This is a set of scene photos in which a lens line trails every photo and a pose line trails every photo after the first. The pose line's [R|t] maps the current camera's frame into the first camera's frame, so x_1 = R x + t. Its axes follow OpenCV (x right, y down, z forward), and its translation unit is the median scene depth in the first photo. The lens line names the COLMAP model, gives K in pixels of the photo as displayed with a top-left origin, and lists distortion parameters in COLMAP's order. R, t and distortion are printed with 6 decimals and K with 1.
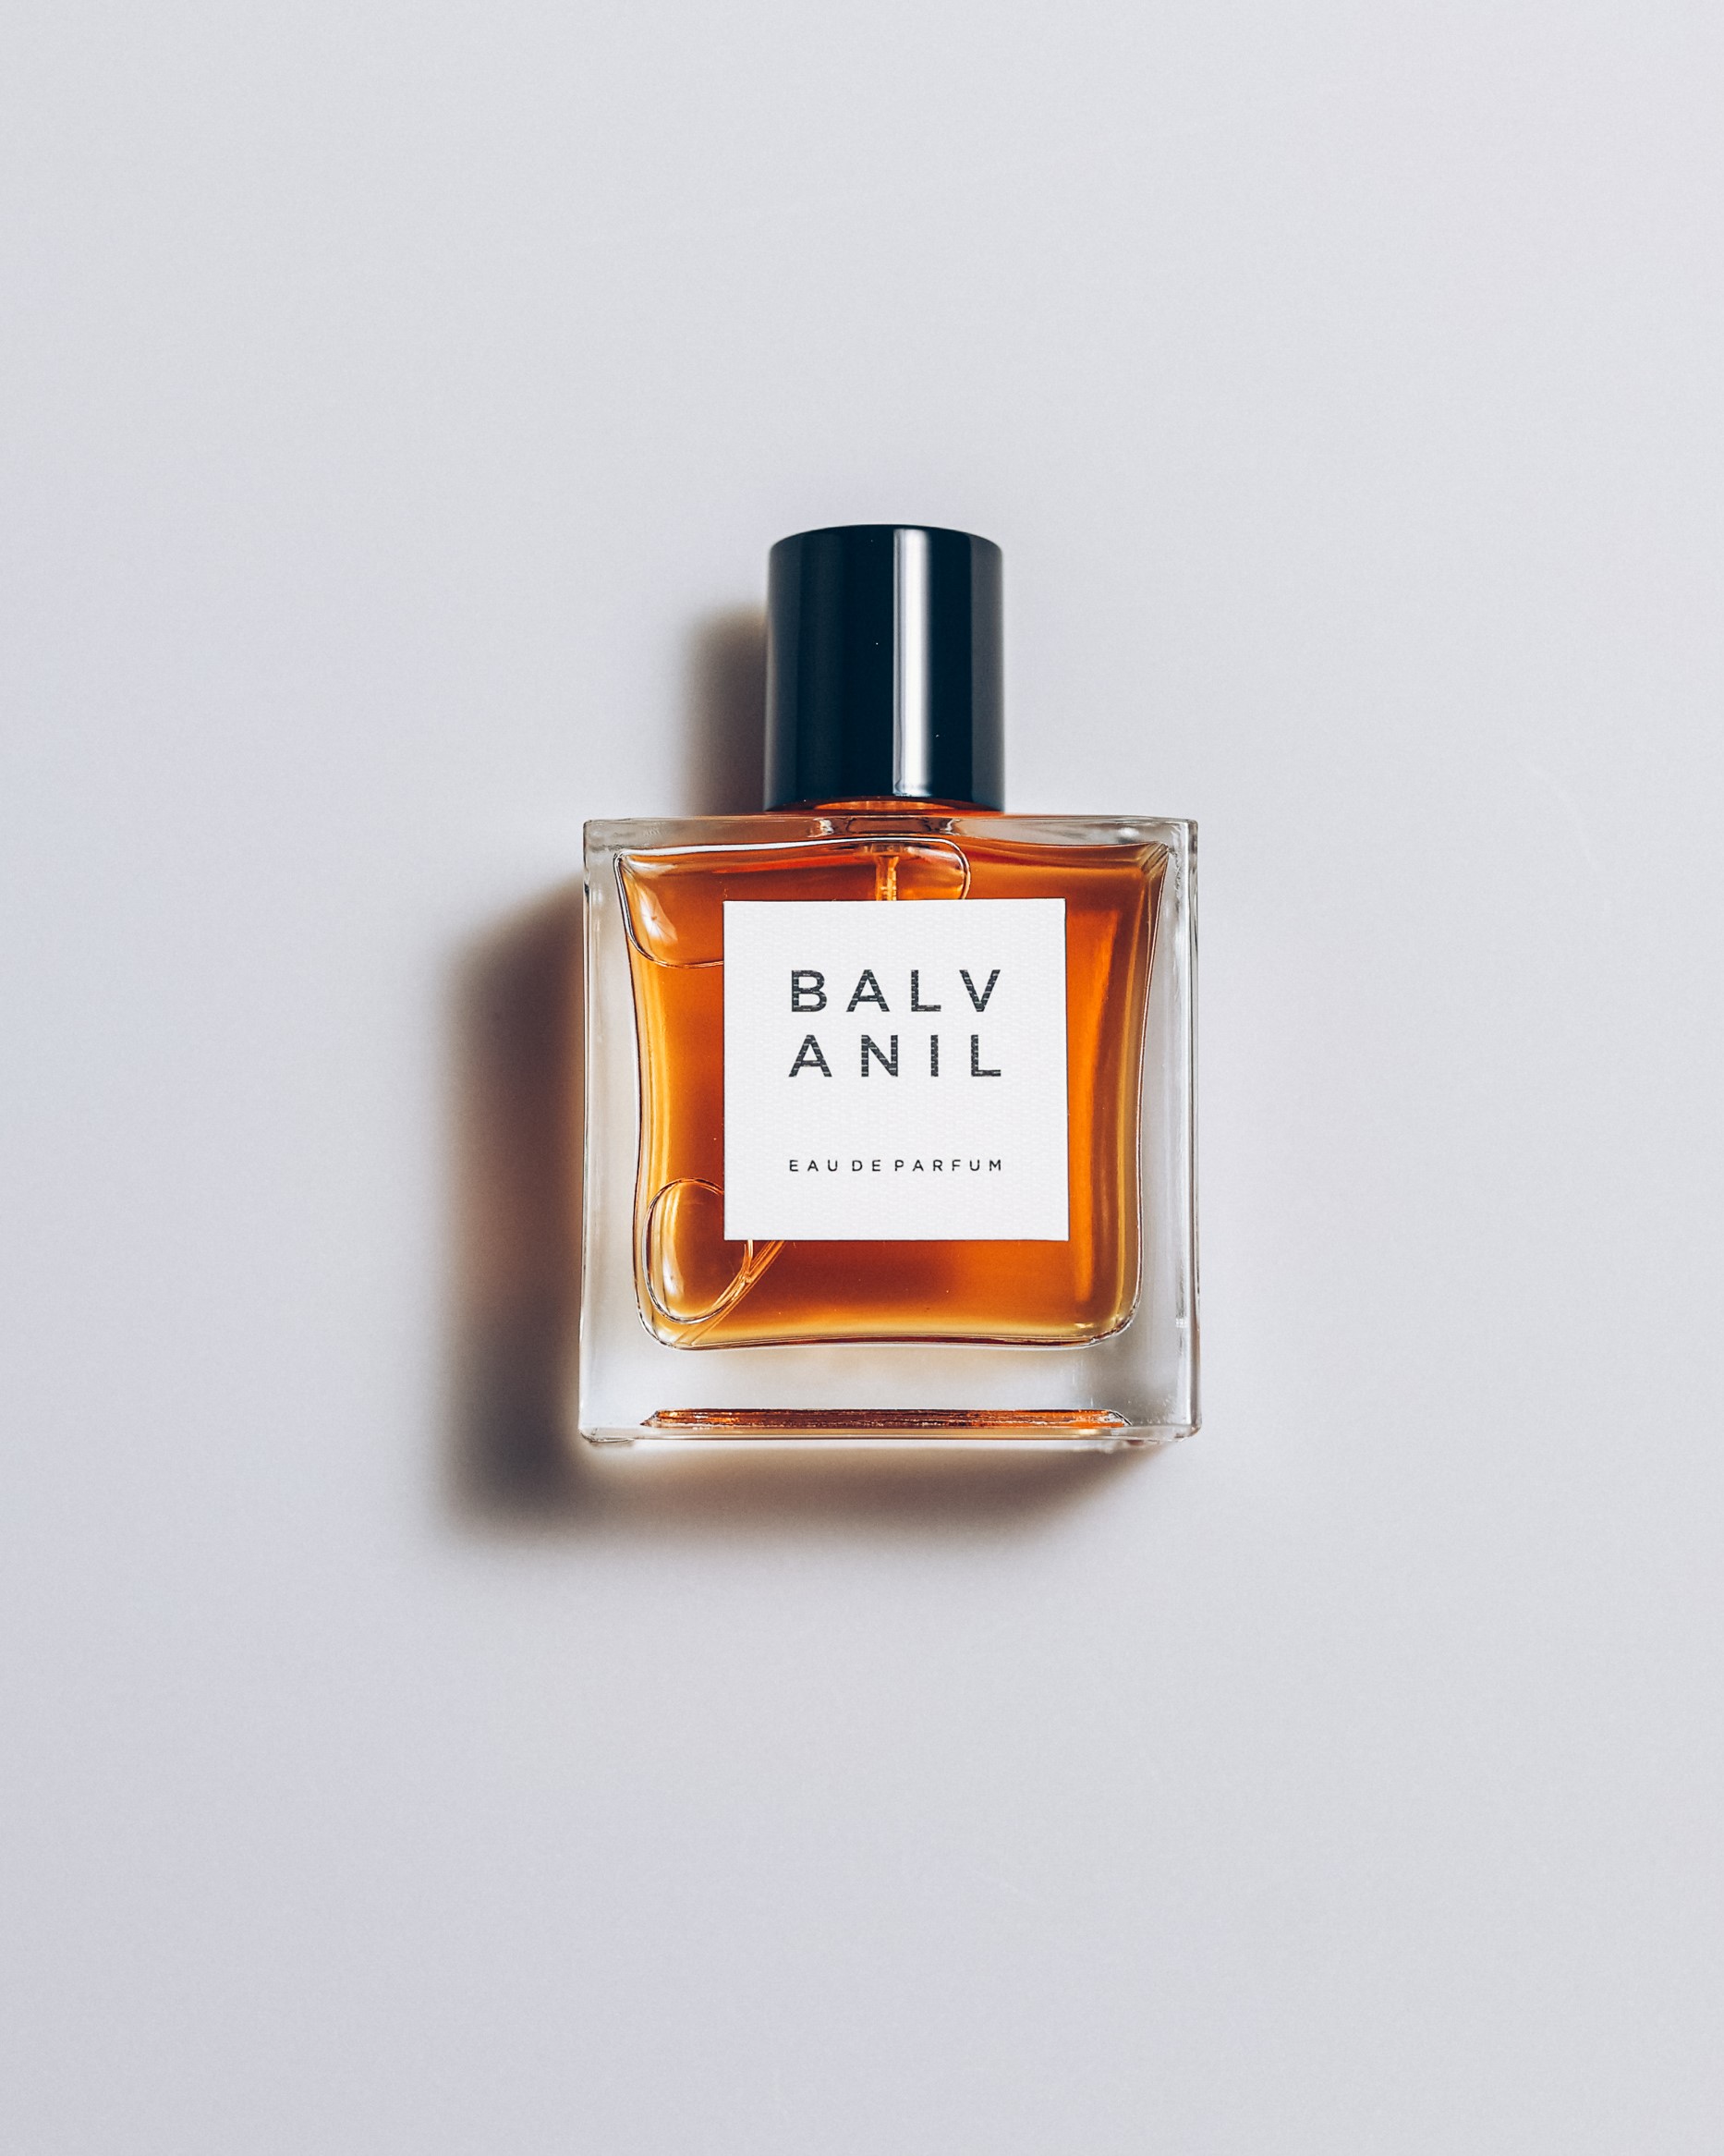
lens RADIAL K [[9523.6, 0, 867.7], [0, 9523.6, 1073.0], [0, 0, 1]] dist [2.968971, 0.000000]
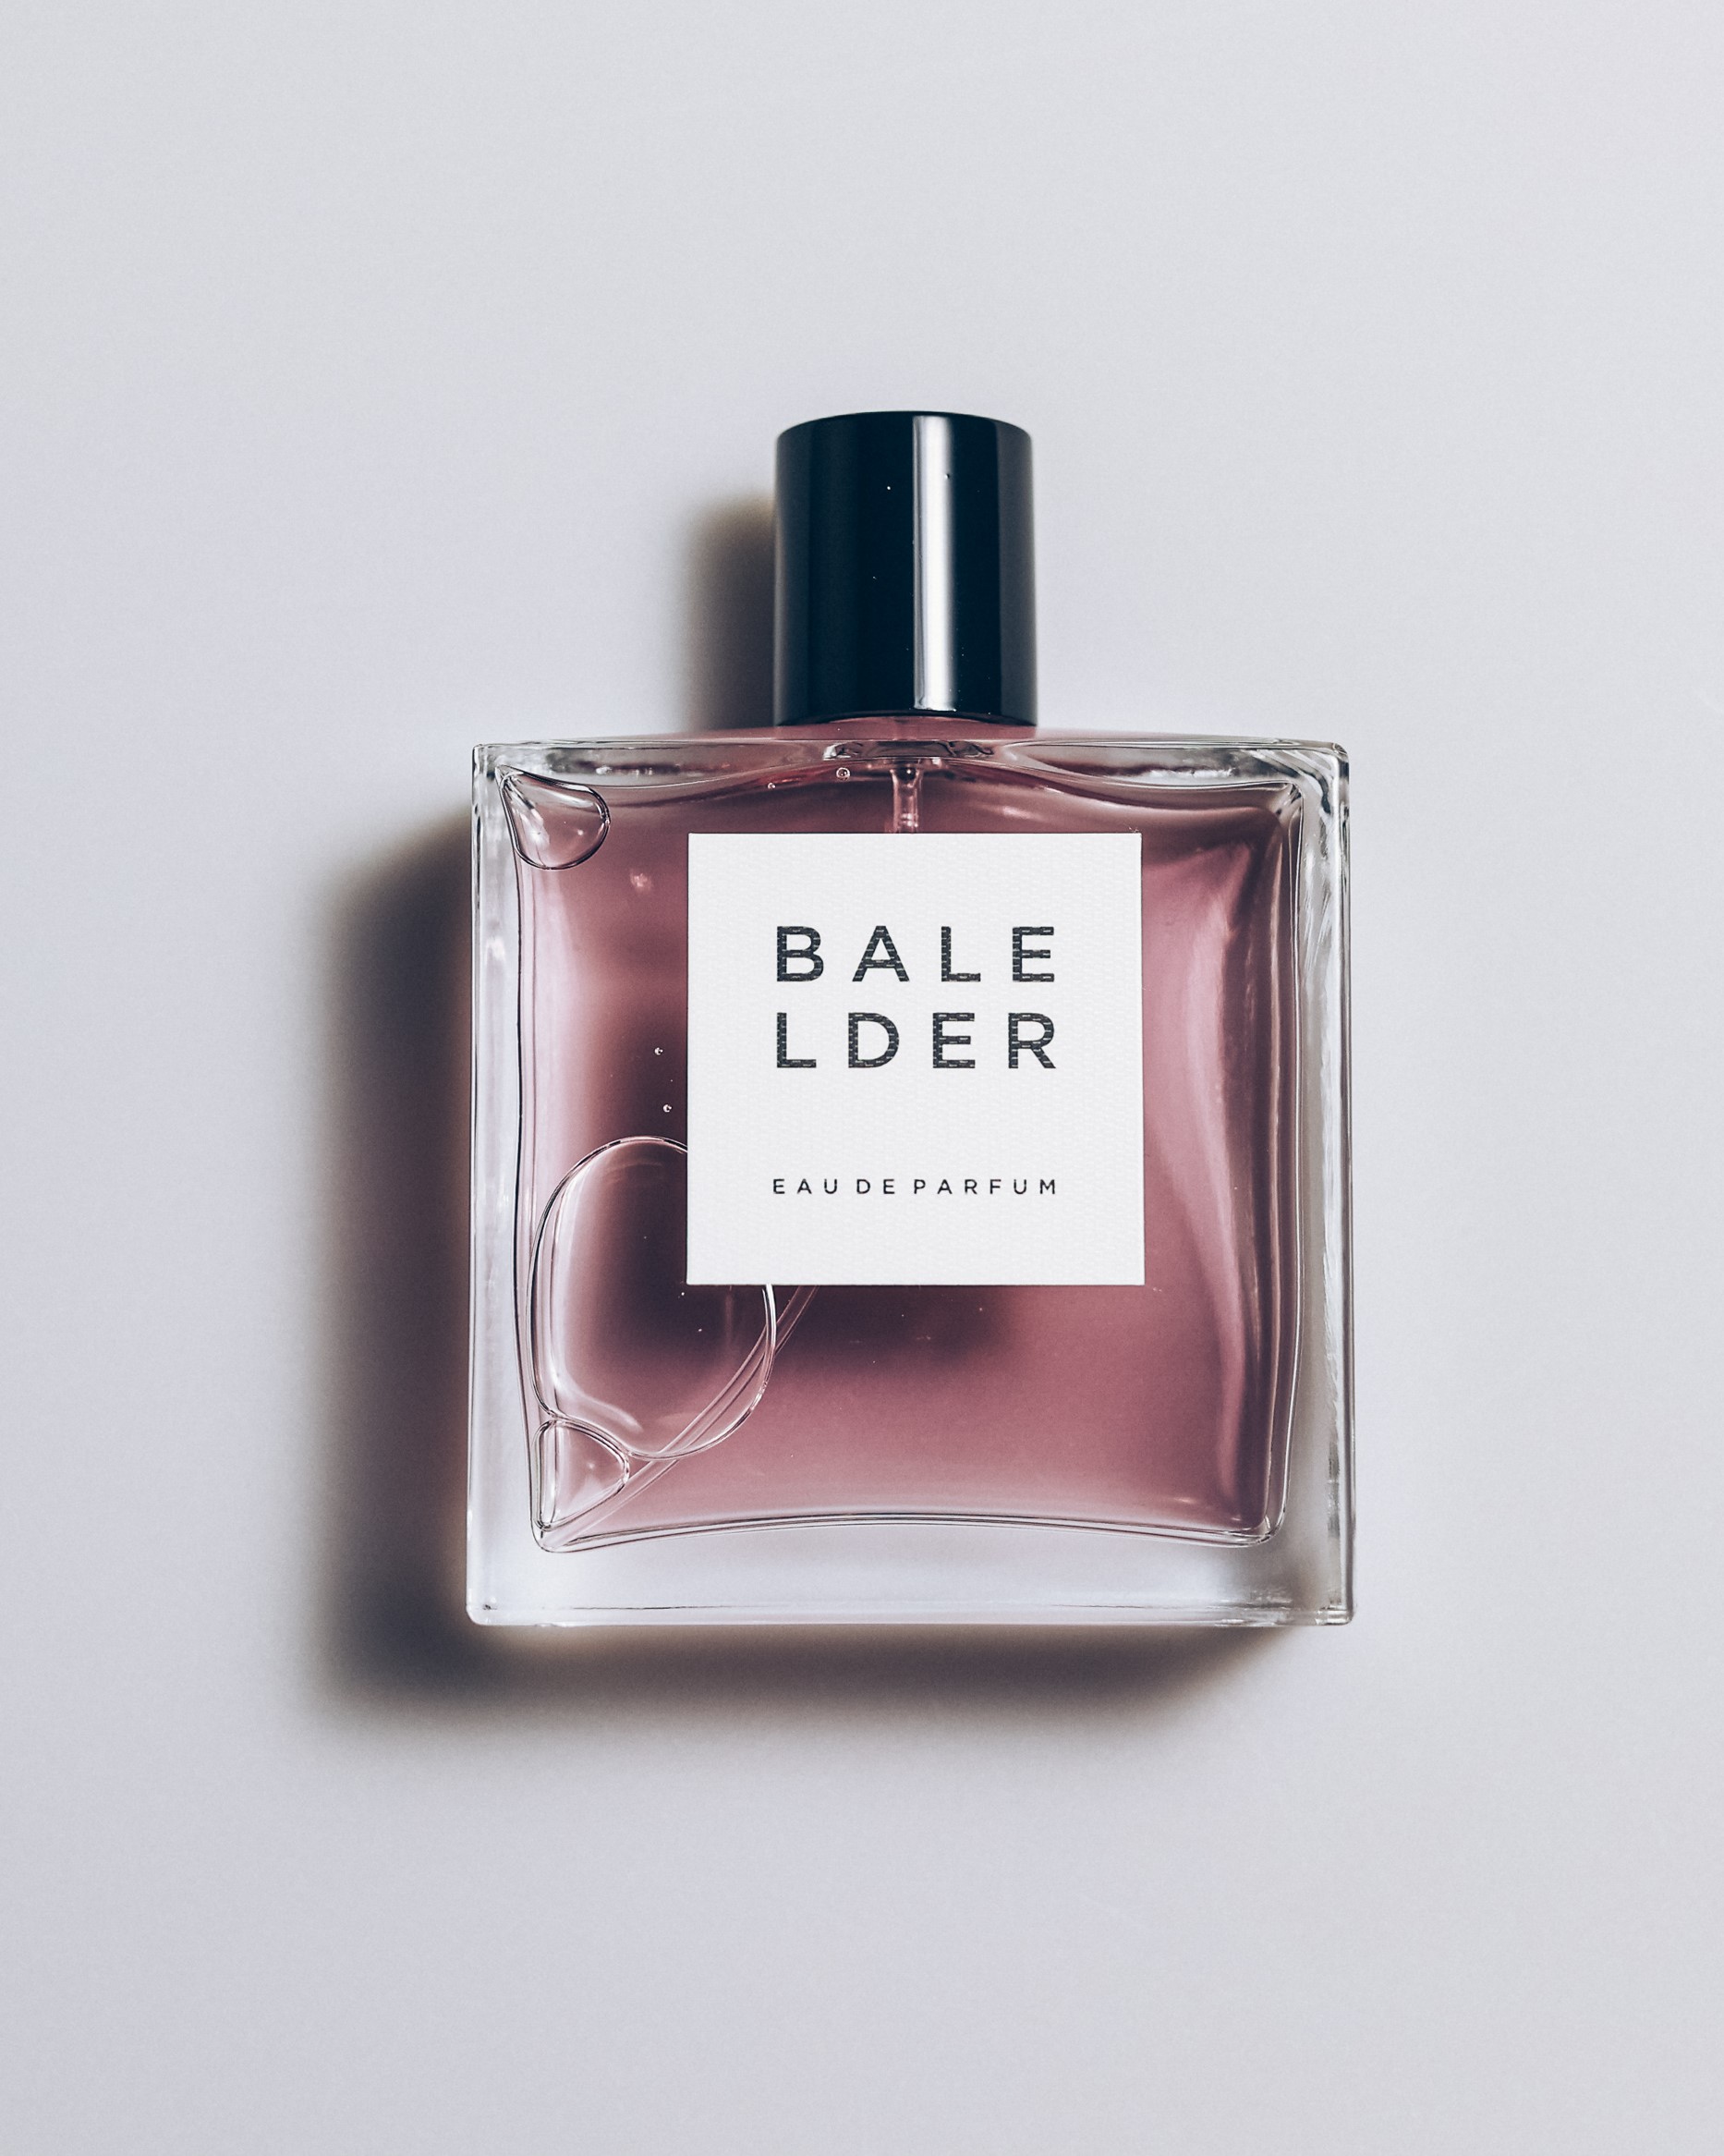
lens RADIAL K [[9523.6, 0, 796.5], [0, 9523.6, 1105.3], [0, 0, 1]] dist [2.968971, 0.000000]
pose [[0.999950, 0.003976, -0.009168, 0.000479], [-0.003881, 0.999938, 0.010423, -0.004482], [0.009209, -0.010387, 0.999904, 0.248664]]
